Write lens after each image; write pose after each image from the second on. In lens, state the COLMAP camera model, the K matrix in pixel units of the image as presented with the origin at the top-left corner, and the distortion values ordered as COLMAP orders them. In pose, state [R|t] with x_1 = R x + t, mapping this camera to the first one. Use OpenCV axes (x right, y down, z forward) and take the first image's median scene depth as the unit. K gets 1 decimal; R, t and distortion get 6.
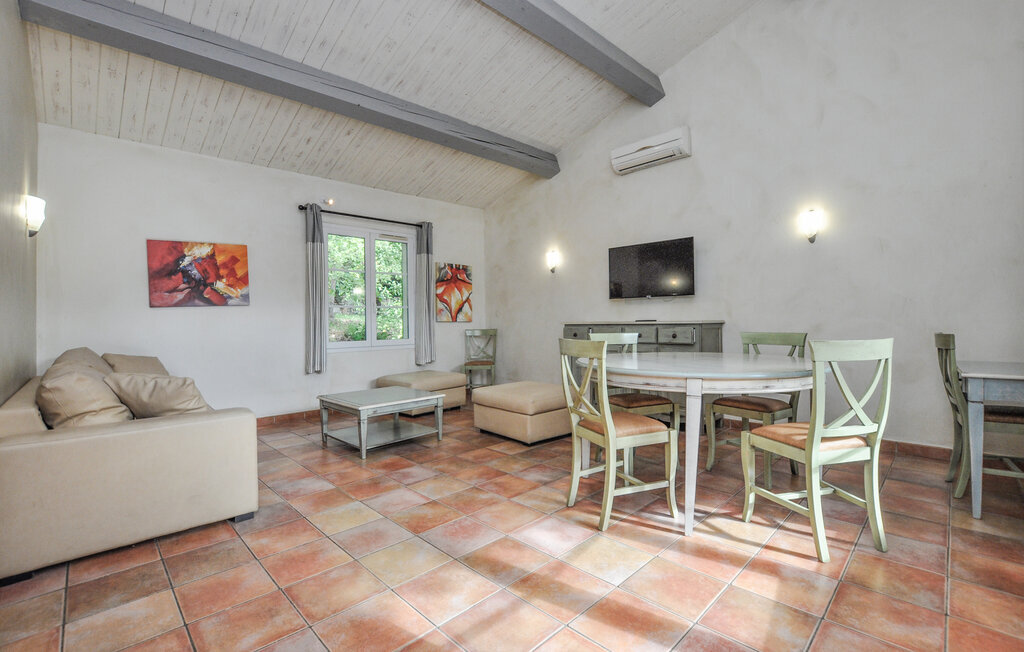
lens RADIAL K [[463.2, 0, 512.0], [0, 463.2, 326.0], [0, 0, 1]] dist [-0.000699, -0.000153]
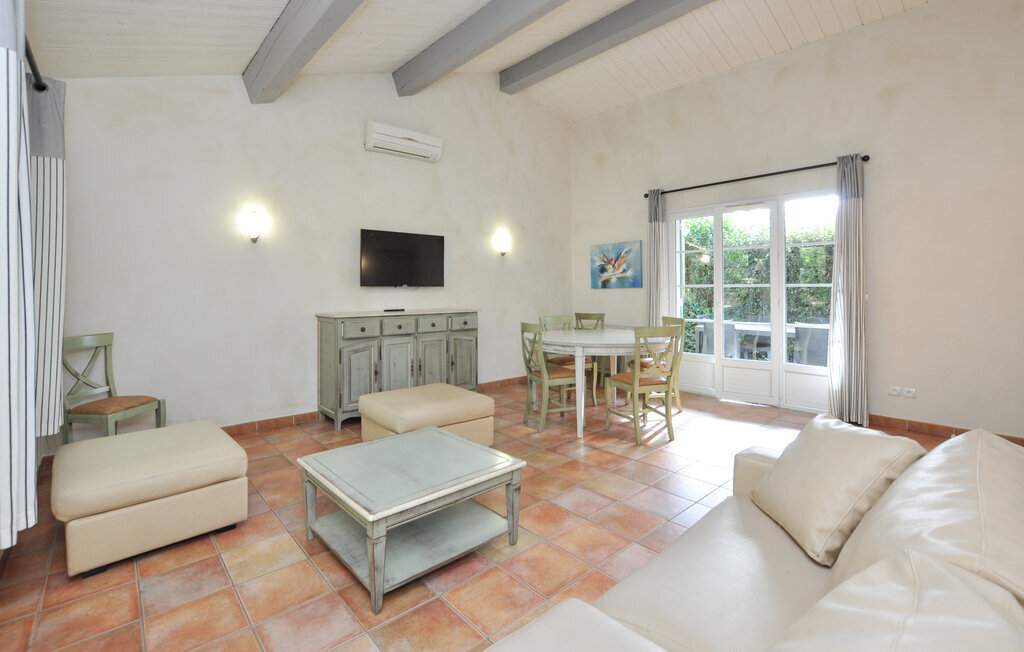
lens RADIAL K [[466.3, 0, 516.8], [0, 466.3, 305.6], [0, 0, 1]] dist [-0.000991, -0.000150]
pose [[0.040690, 0.008425, 0.999136, -0.363269], [0.044432, 0.998960, -0.010233, -0.001720], [-0.998183, 0.044810, 0.040274, 0.383465]]
